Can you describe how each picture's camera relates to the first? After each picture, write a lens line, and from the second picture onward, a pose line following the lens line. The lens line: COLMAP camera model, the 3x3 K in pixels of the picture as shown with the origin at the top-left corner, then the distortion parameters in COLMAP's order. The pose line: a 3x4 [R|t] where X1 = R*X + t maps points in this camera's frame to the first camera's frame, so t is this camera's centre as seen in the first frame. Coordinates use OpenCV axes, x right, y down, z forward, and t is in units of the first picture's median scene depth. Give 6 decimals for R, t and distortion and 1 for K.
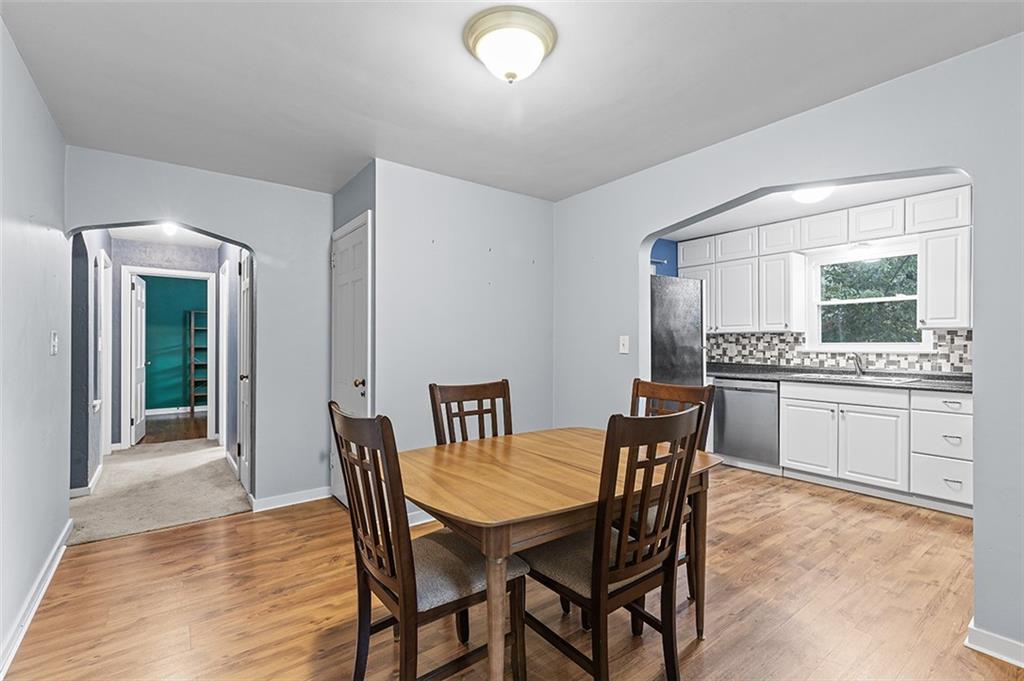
lens RADIAL K [[459.8, 0, 518.8], [0, 459.8, 343.3], [0, 0, 1]] dist [0.010738, -0.001789]
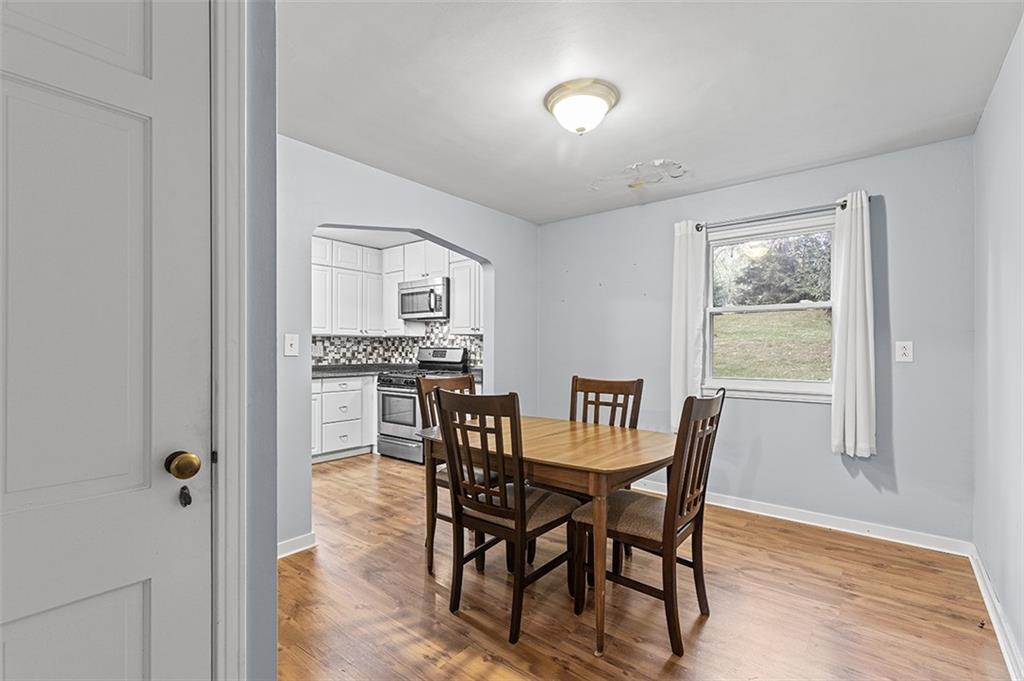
lens RADIAL K [[459.8, 0, 519.4], [0, 459.8, 348.4], [0, 0, 1]] dist [0.010738, -0.001789]
pose [[-0.238749, -0.002530, 0.971078, -0.522769], [-0.002952, 0.999994, 0.001880, 0.004883], [-0.971077, -0.002418, -0.238755, 0.634773]]
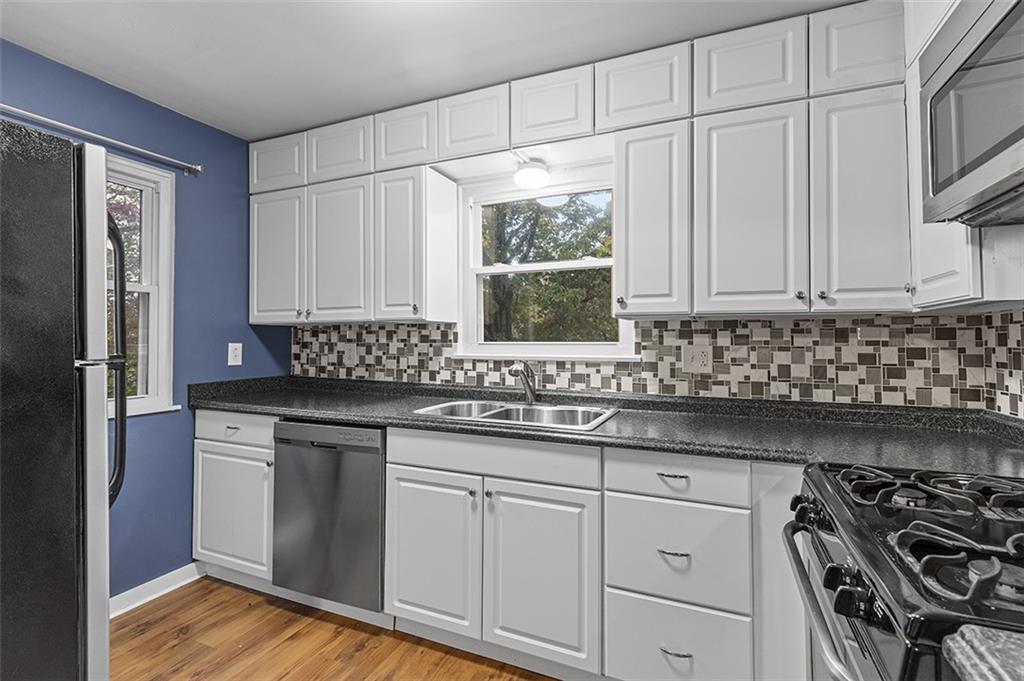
lens RADIAL K [[459.8, 0, 519.5], [0, 459.8, 329.8], [0, 0, 1]] dist [0.010738, -0.001789]
pose [[0.870378, 0.008786, 0.492306, 0.460576], [0.001036, 0.999806, -0.019674, -0.005229], [-0.492384, 0.017634, 0.870200, 0.539265]]
